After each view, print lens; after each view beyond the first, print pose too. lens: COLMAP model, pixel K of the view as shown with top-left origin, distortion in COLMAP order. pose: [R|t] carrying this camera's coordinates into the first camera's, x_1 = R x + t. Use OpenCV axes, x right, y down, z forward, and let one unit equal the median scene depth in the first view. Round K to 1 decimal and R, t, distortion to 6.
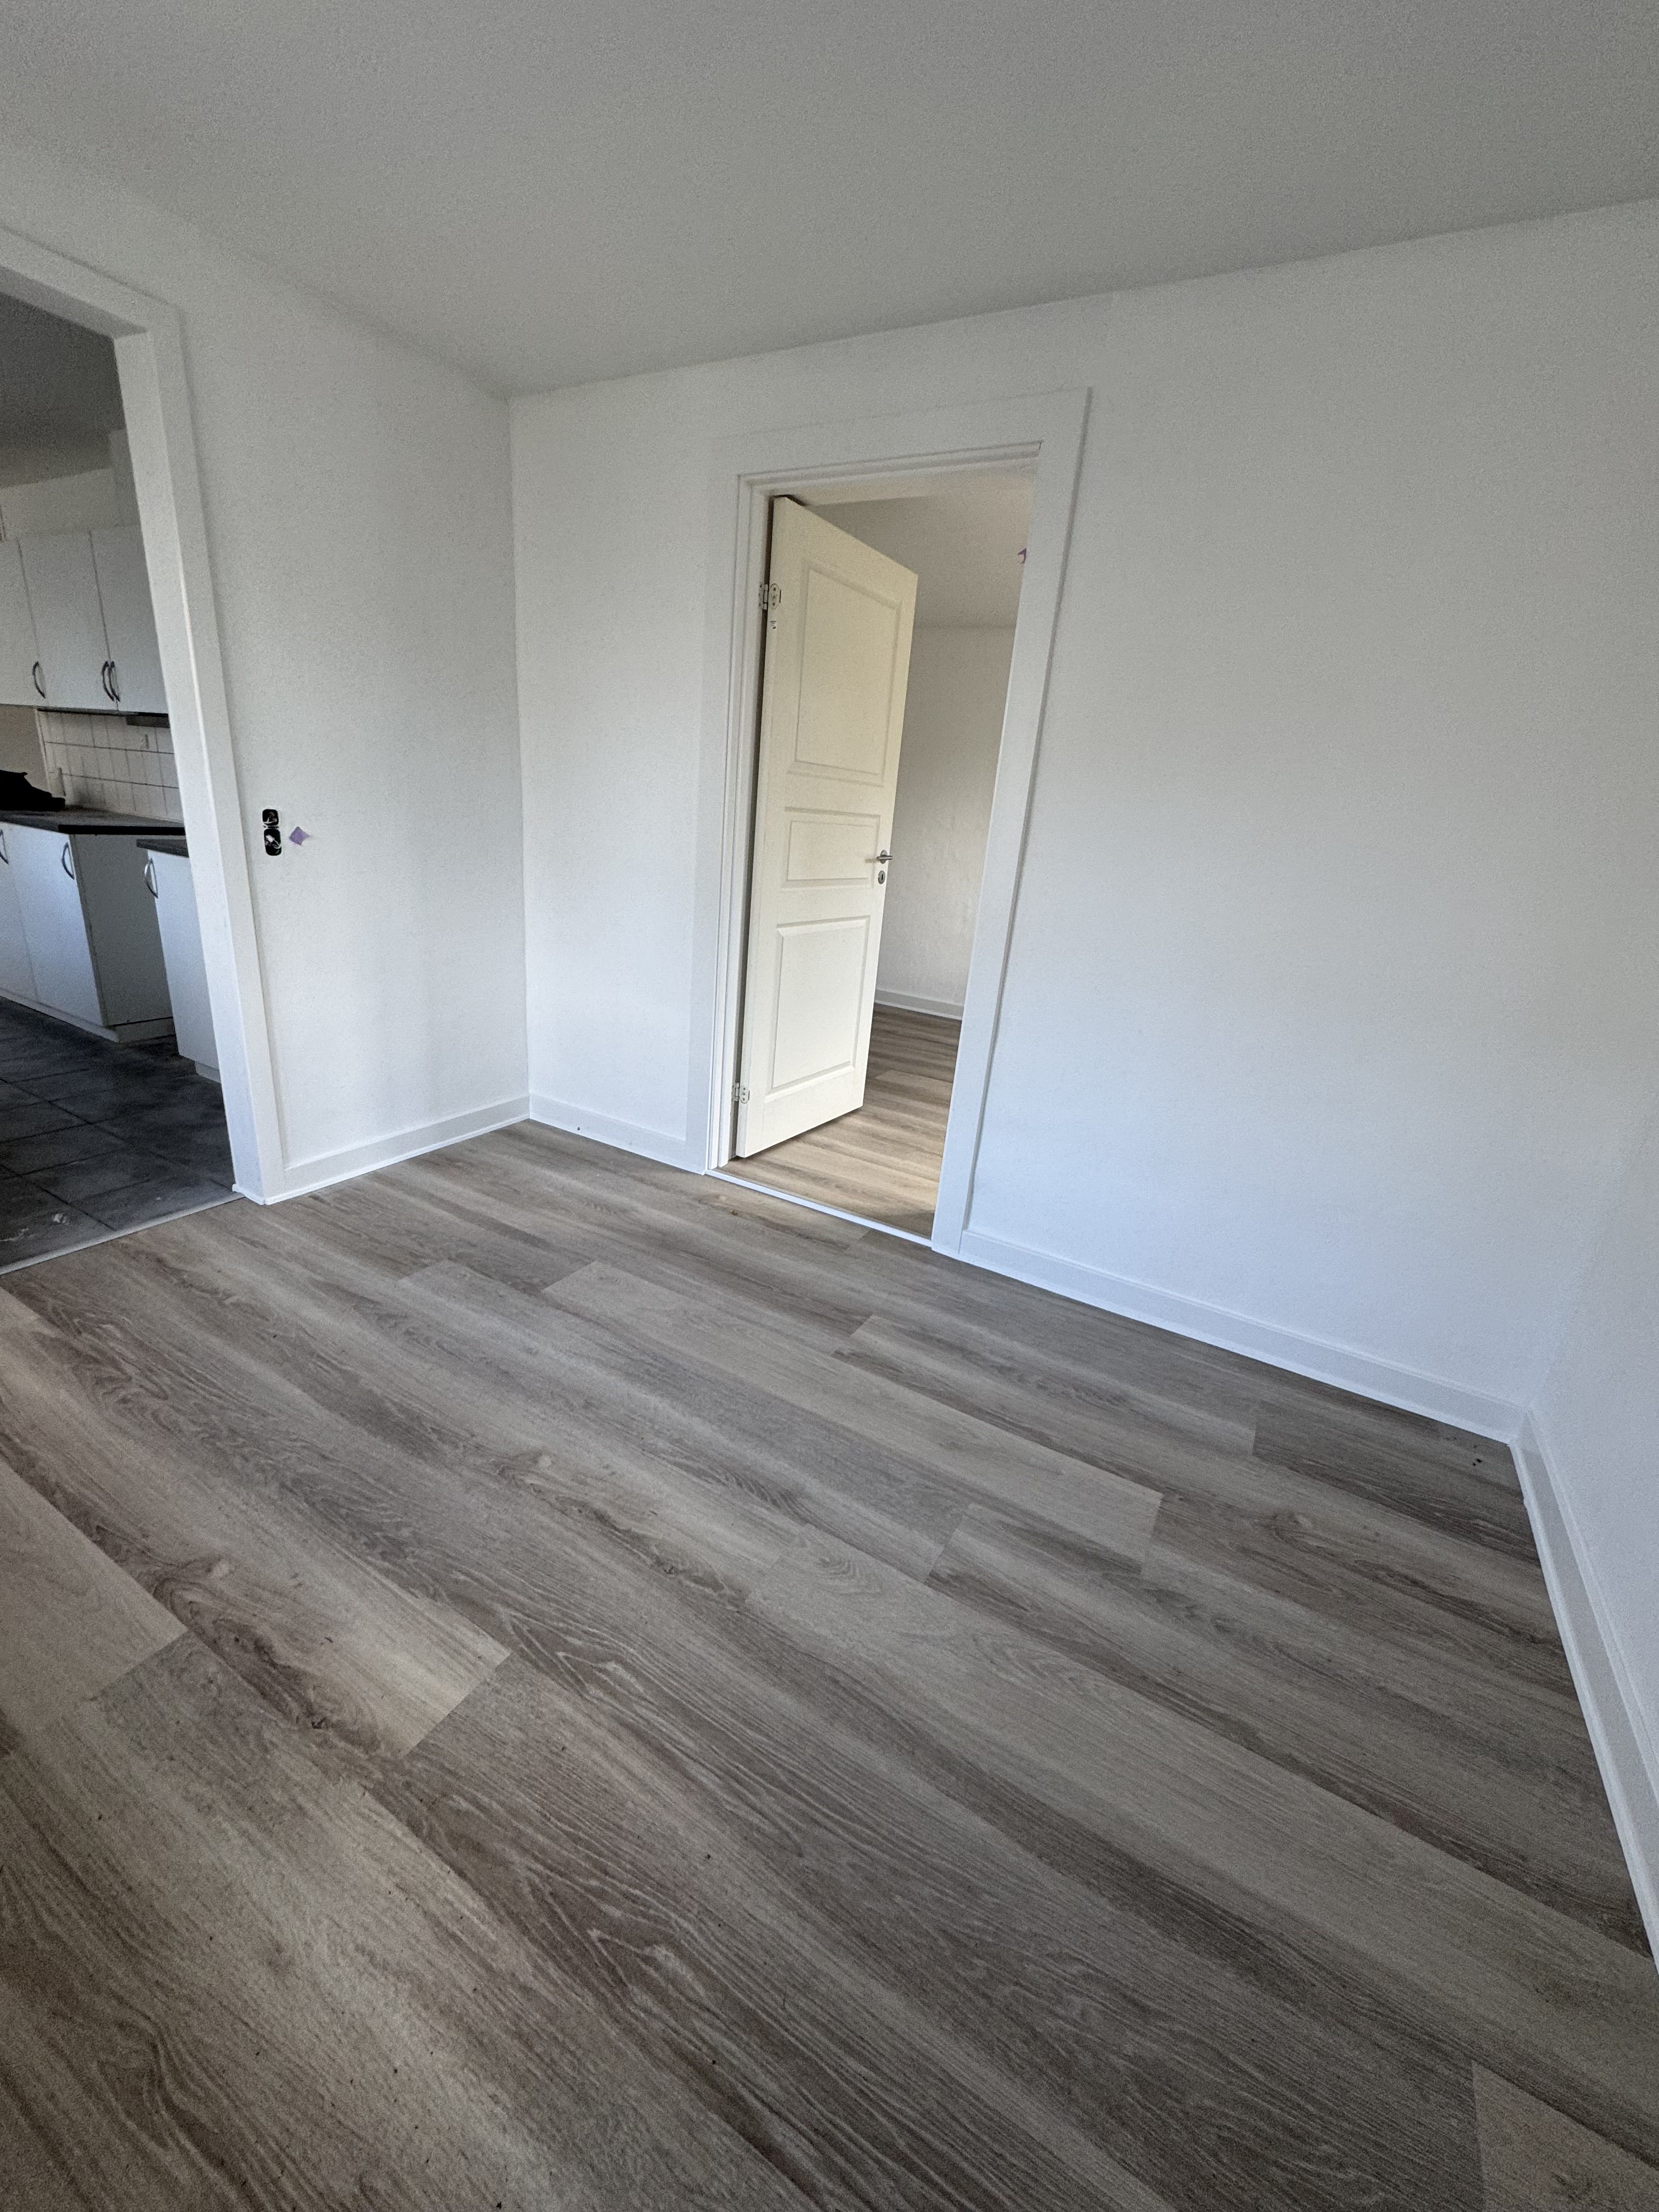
lens RADIAL K [[895.2, 0, 829.5], [0, 895.2, 1106.0], [0, 0, 1]] dist [0.017108, -0.000072]
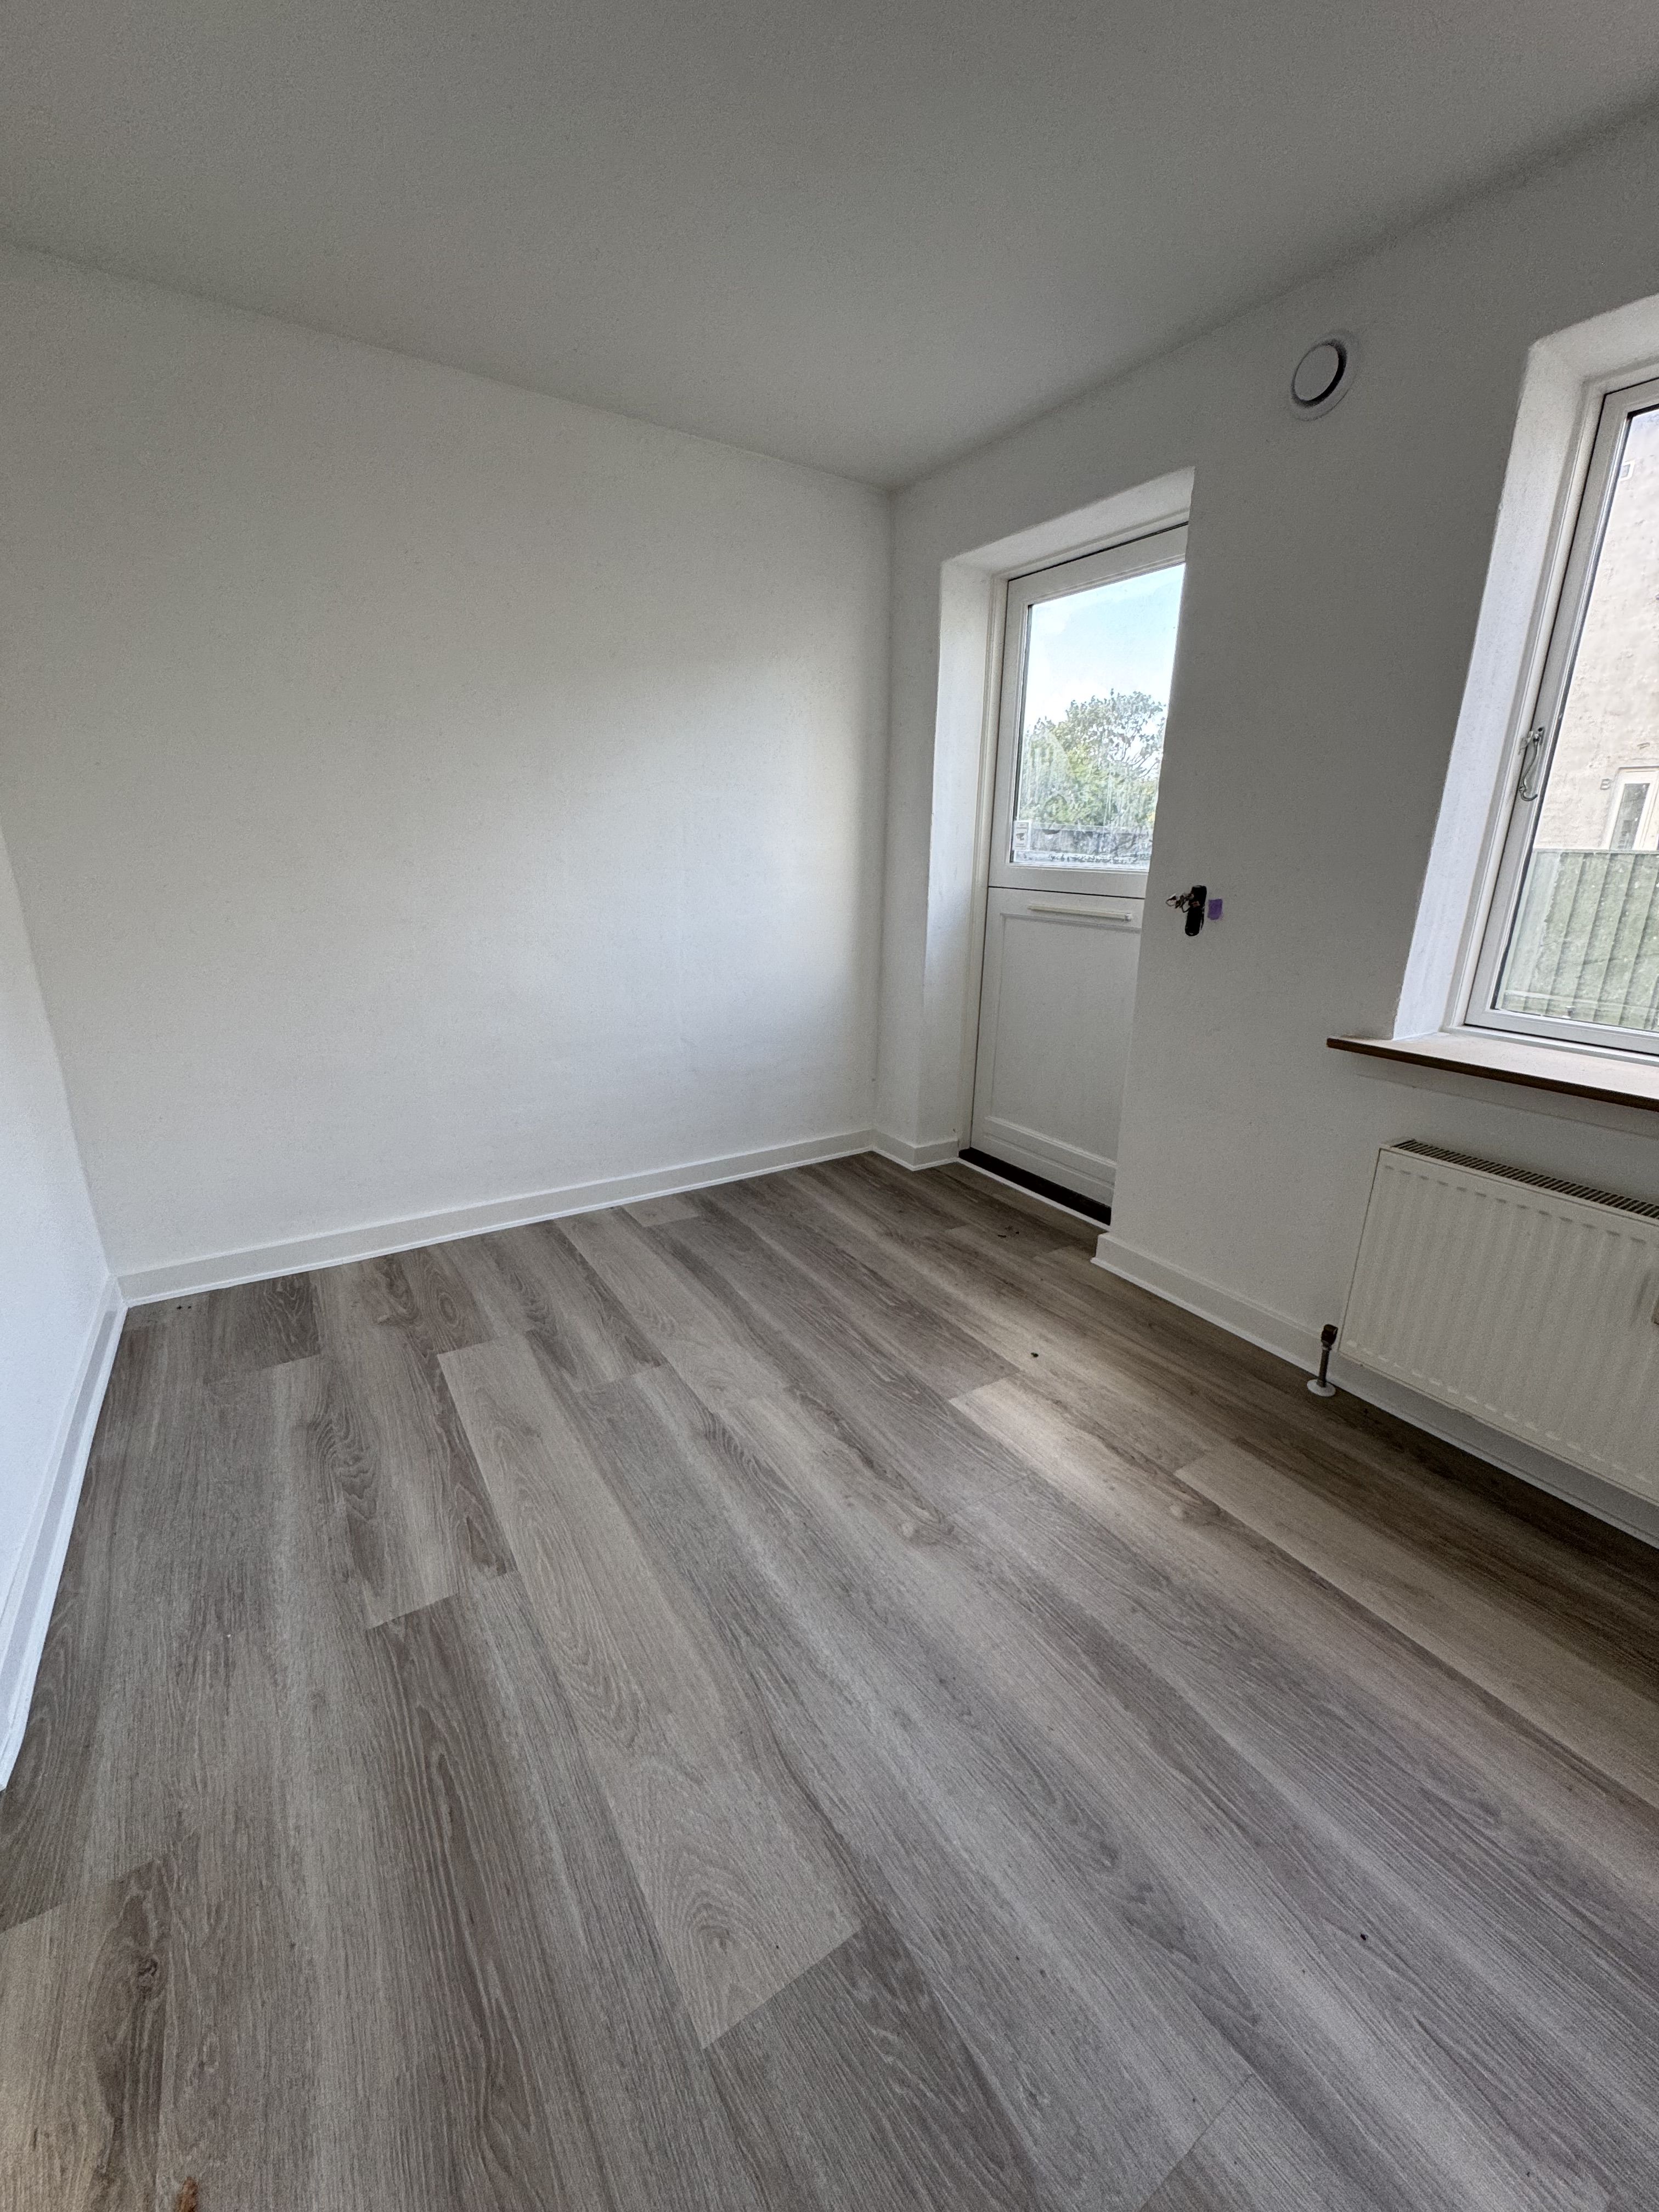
lens RADIAL K [[895.2, 0, 829.5], [0, 895.2, 1106.0], [0, 0, 1]] dist [0.017108, -0.000072]
pose [[-0.883558, -0.224579, 0.410960, -0.532231], [0.061872, 0.813849, 0.577773, -0.520469], [-0.464216, 0.535923, -0.705188, 1.466509]]
